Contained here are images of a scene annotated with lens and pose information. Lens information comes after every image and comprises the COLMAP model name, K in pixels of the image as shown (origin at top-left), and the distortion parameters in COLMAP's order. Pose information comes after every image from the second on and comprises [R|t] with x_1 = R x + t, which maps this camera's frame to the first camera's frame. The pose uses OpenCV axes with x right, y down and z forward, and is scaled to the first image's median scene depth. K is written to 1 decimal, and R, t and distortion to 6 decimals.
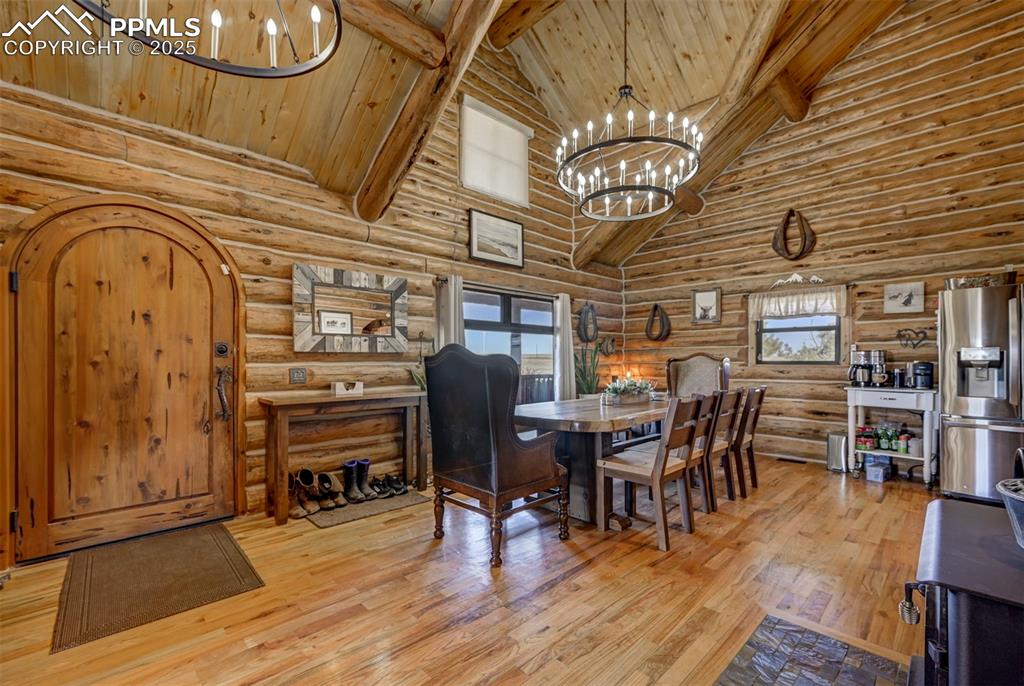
lens RADIAL K [[432.4, 0, 508.6], [0, 432.4, 360.8], [0, 0, 1]] dist [0.000889, 0.000082]
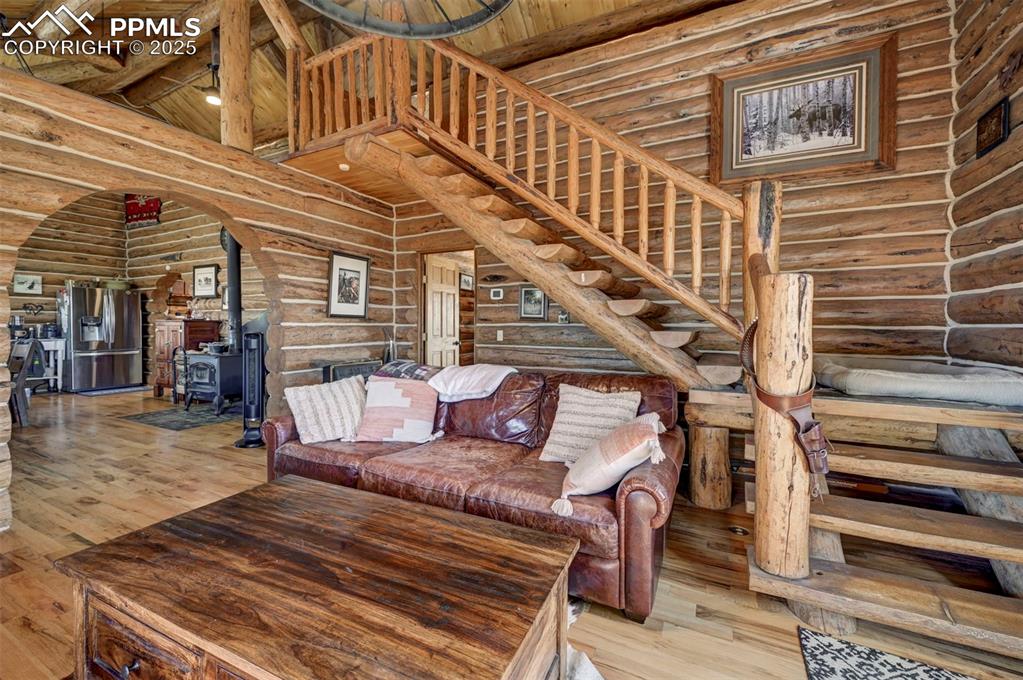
lens RADIAL K [[408.4, 0, 511.9], [0, 408.4, 326.9], [0, 0, 1]] dist [-0.003142, -0.000404]
pose [[-0.335174, -0.006468, 0.942134, -1.152299], [-0.001388, 0.999979, 0.006372, 0.002423], [-0.942155, 0.000828, -0.335176, -0.199450]]
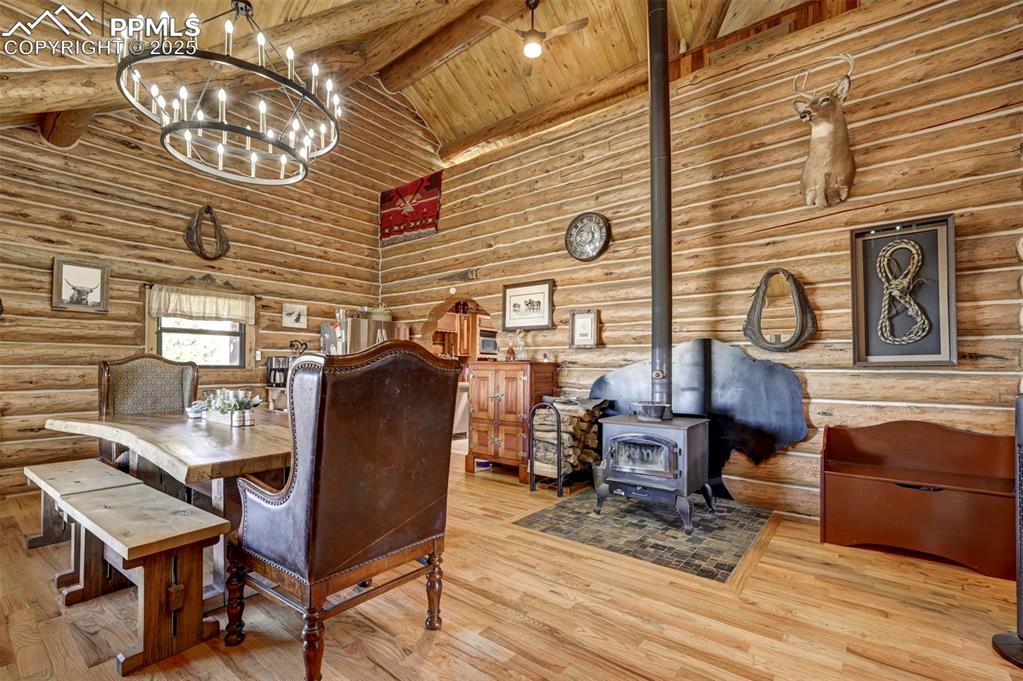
lens RADIAL K [[455.9, 0, 511.2], [0, 455.9, 356.2], [0, 0, 1]] dist [0.000744, 0.000094]
pose [[-0.121100, 0.022954, 0.992375, -0.496051], [-0.005048, 0.999705, -0.023740, 0.001336], [-0.992628, -0.007884, -0.120948, 0.545570]]
